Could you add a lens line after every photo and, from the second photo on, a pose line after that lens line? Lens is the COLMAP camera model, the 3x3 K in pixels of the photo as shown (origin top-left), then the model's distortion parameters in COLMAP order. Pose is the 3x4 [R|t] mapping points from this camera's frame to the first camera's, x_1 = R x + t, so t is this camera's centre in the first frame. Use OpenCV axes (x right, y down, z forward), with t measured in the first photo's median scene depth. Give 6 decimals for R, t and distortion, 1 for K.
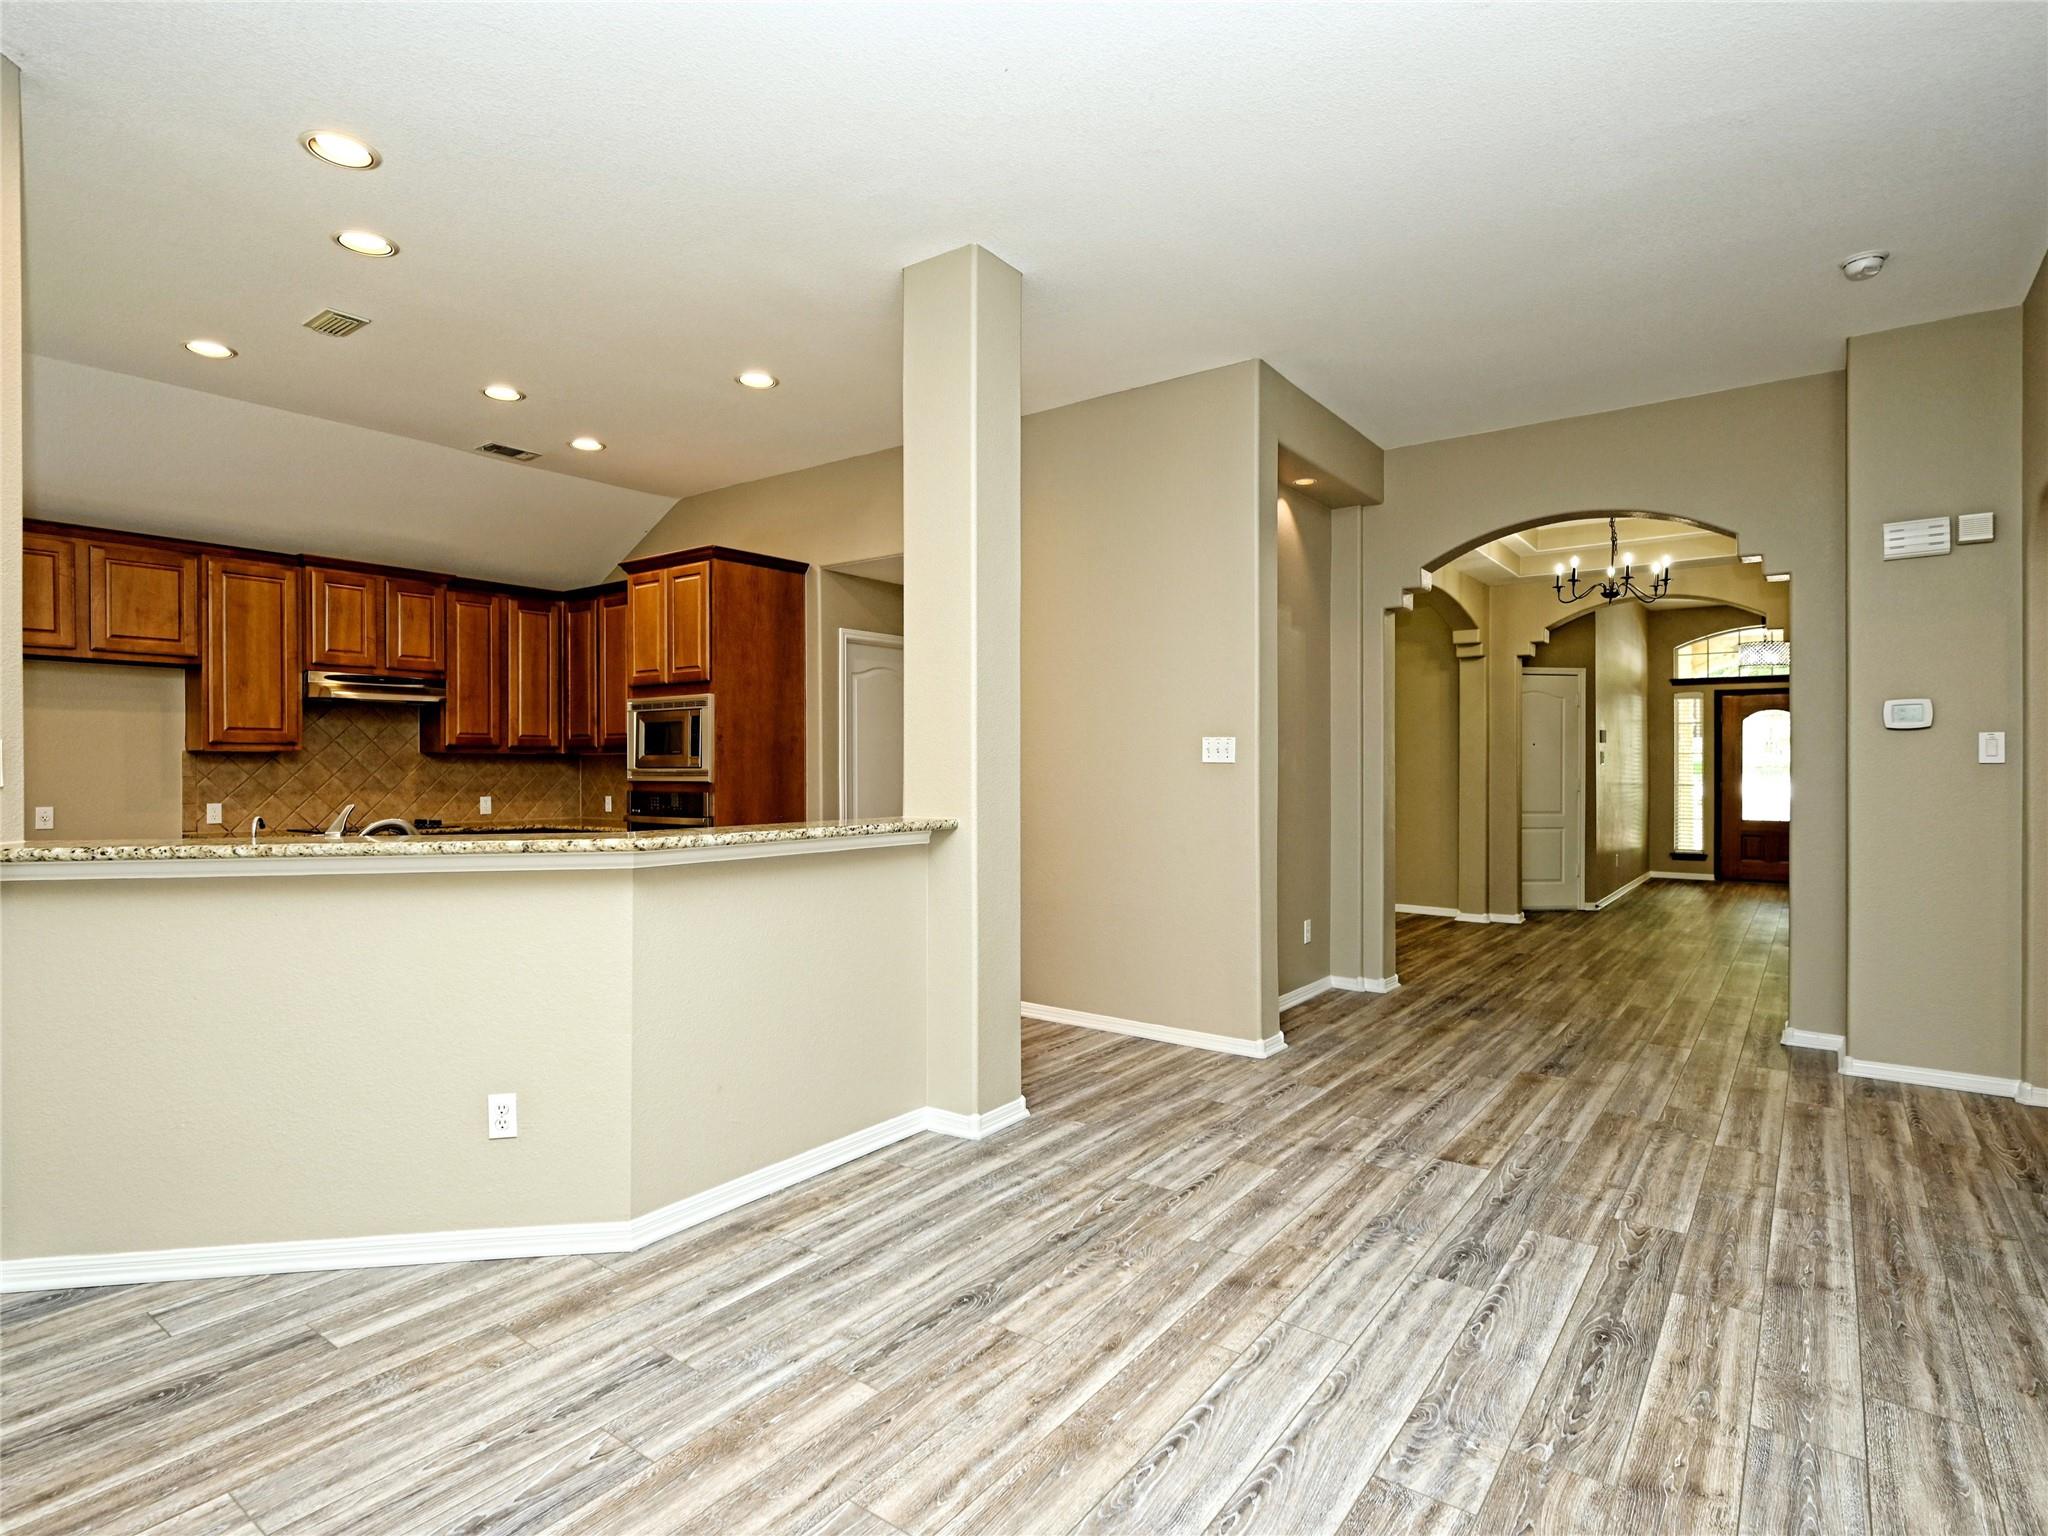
lens RADIAL K [[1075.5, 0, 1024.0], [0, 1075.5, 768.0], [0, 0, 1]] dist [-0.000104, -0.001029]
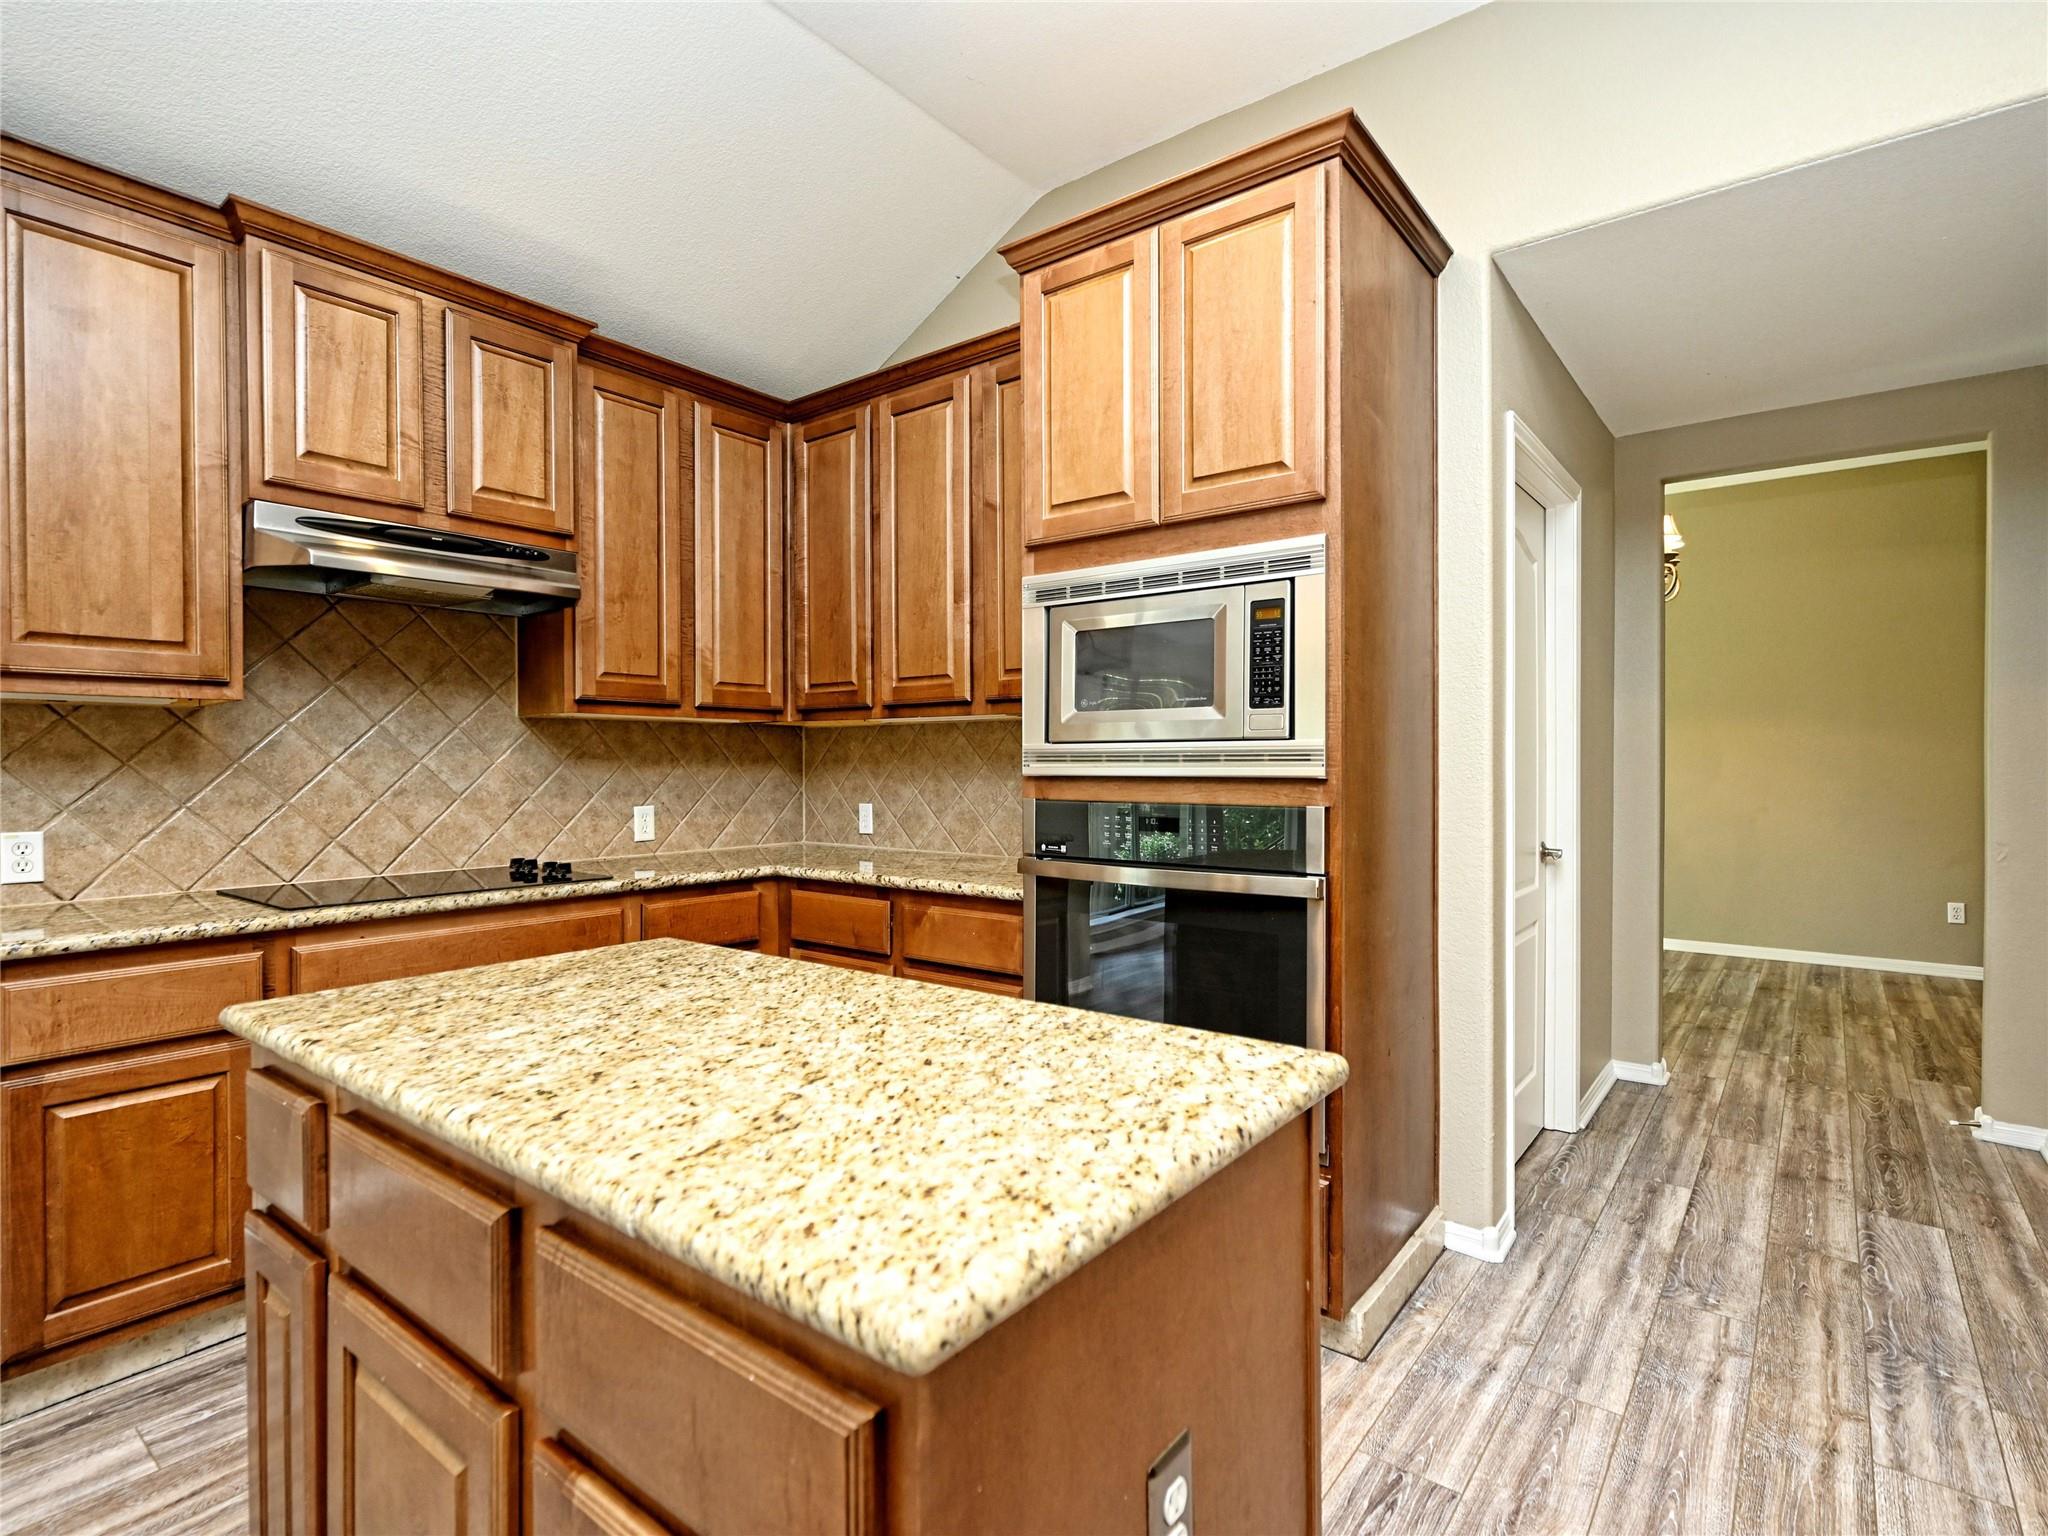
lens RADIAL K [[1020.1, 0, 1024.0], [0, 1020.1, 768.0], [0, 0, 1]] dist [-0.003045, 0.001008]
pose [[0.999591, 0.000211, -0.028610, -0.336642], [-0.000020, 0.999978, 0.006681, 0.006185], [0.028611, -0.006678, 0.999568, 0.574339]]
